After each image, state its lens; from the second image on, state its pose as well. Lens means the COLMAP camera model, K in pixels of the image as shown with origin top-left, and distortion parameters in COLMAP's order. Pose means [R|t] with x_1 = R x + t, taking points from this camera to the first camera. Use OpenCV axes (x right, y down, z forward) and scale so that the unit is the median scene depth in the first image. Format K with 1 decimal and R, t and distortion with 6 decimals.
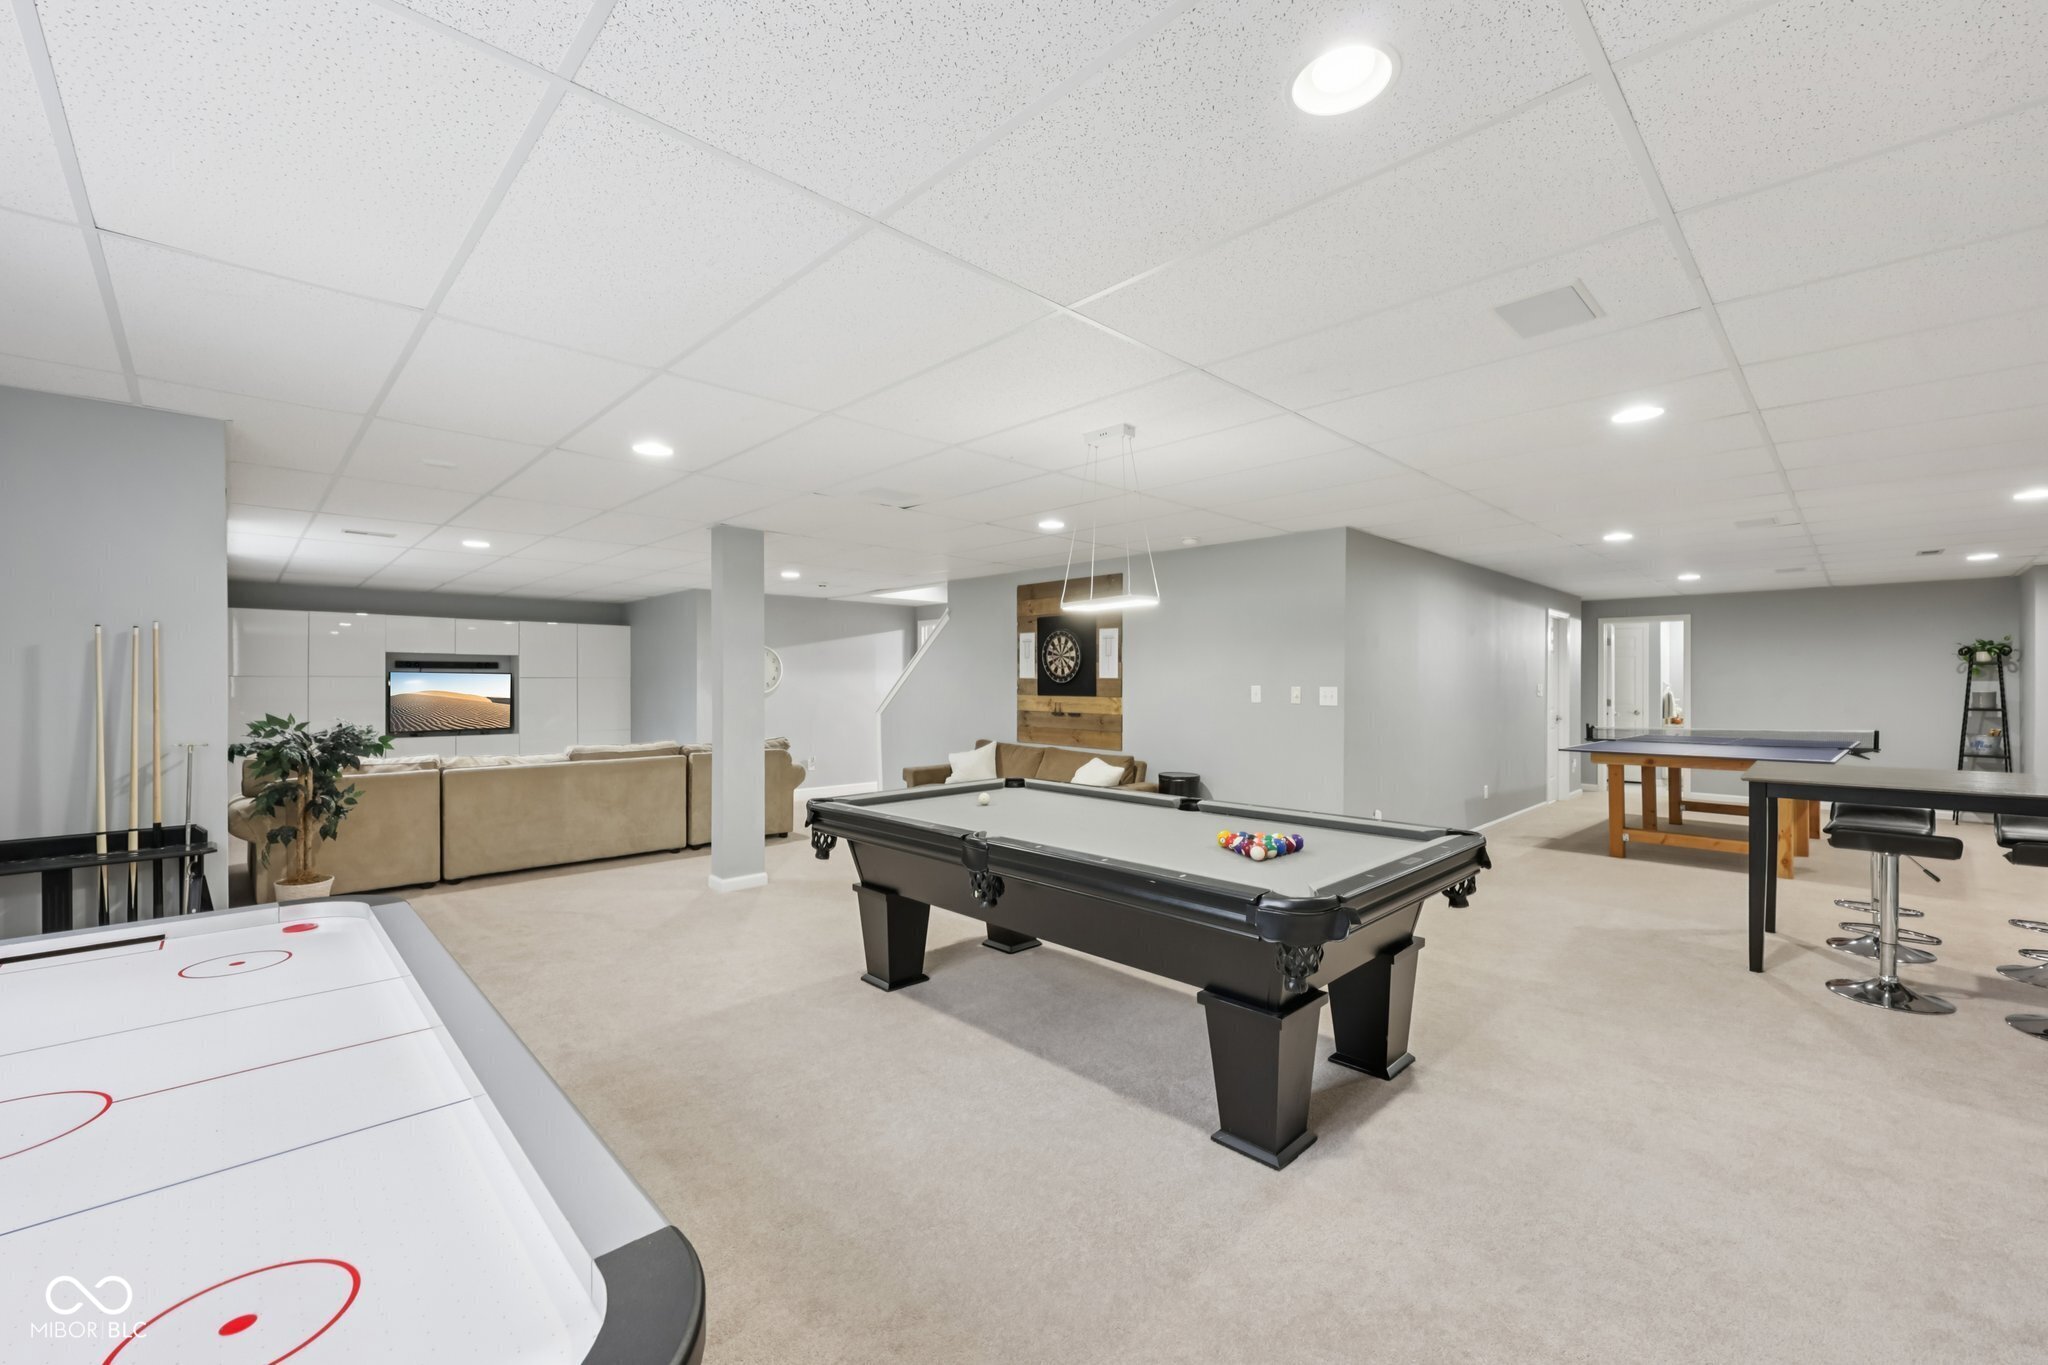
lens RADIAL K [[824.2, 0, 1034.1], [0, 824.2, 683.5], [0, 0, 1]] dist [-0.002017, 0.001030]
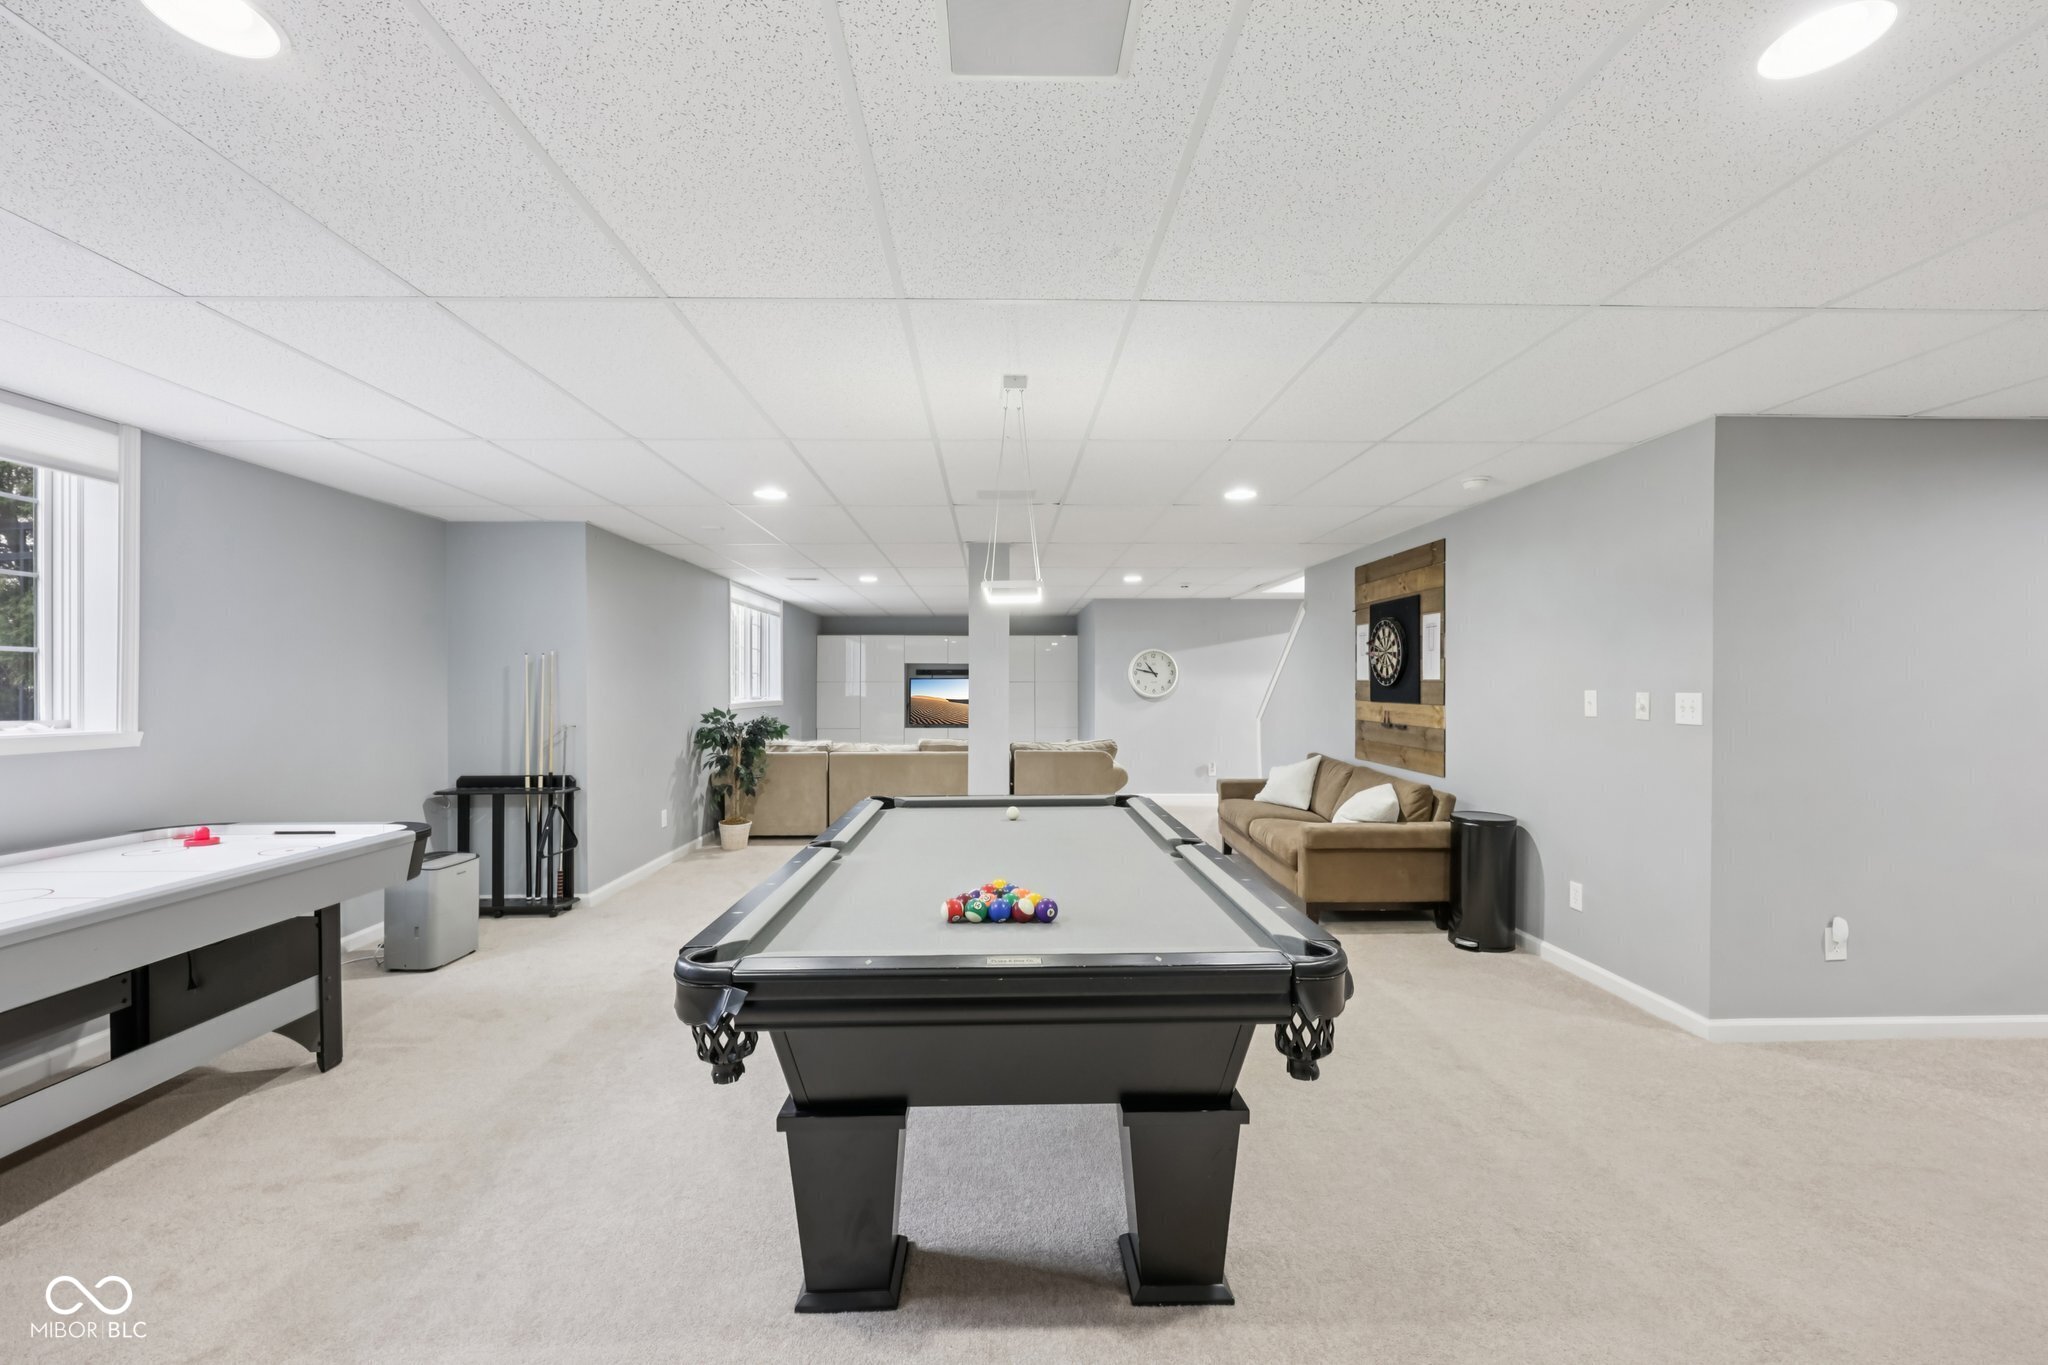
lens RADIAL K [[824.2, 0, 1020.1], [0, 824.2, 689.5], [0, 0, 1]] dist [-0.002017, 0.001030]
pose [[0.730590, 0.001721, -0.682815, 0.367735], [0.001220, 0.999992, 0.003826, -0.000956], [0.682816, -0.003629, 0.730582, 0.214883]]
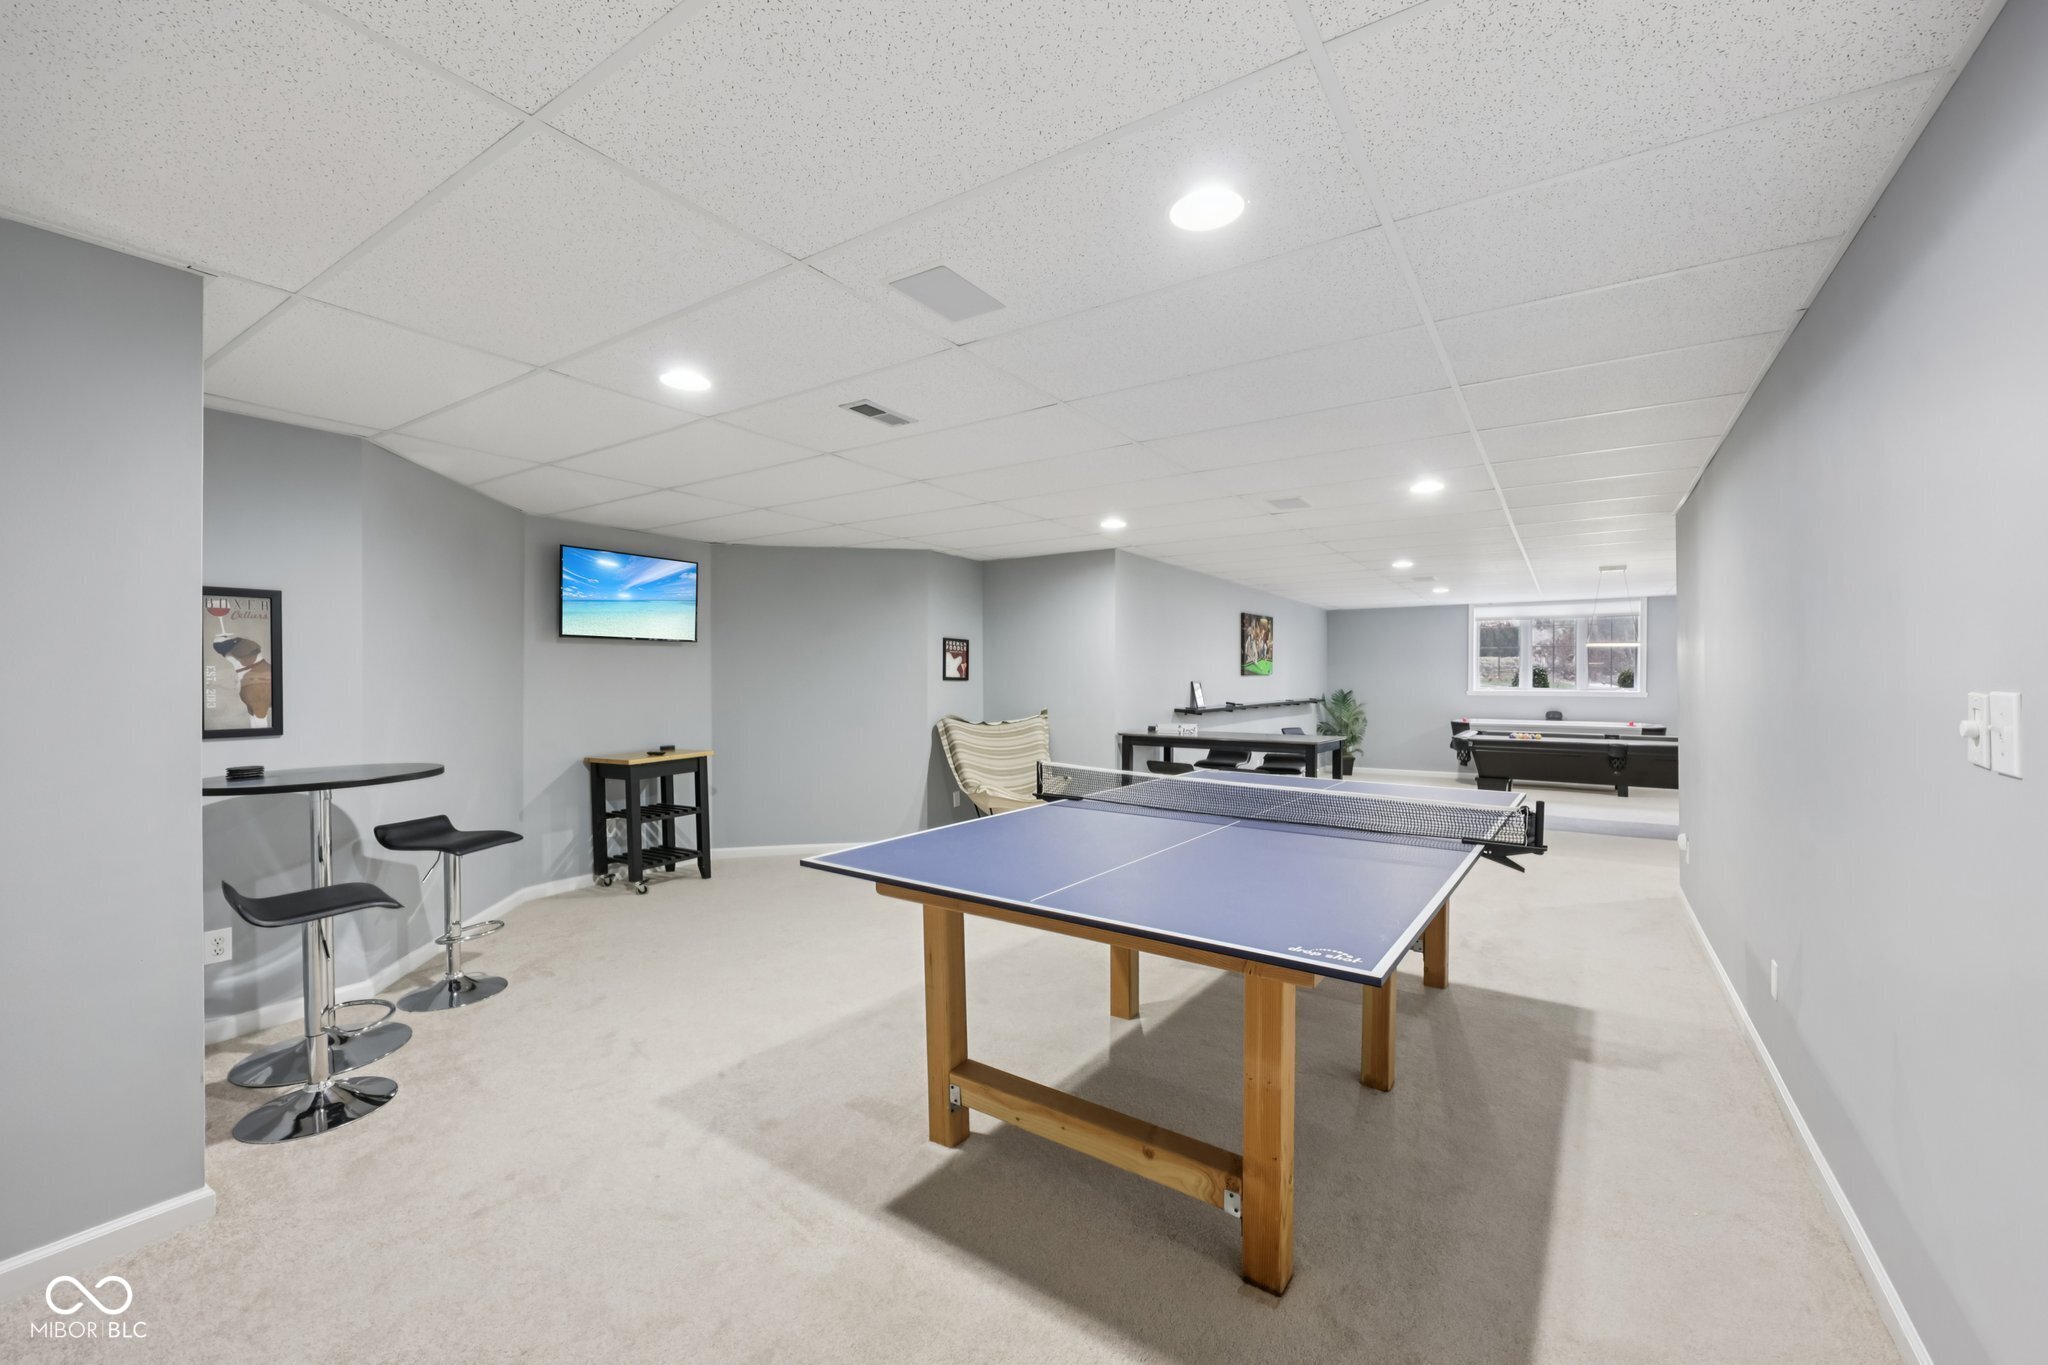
lens RADIAL K [[824.2, 0, 1032.8], [0, 824.2, 670.3], [0, 0, 1]] dist [-0.002017, 0.001030]
pose [[-0.977937, -0.004018, -0.208863, 1.146039], [-0.002720, 0.999975, -0.006502, -0.004672], [0.208884, -0.005790, -0.977923, 1.564047]]
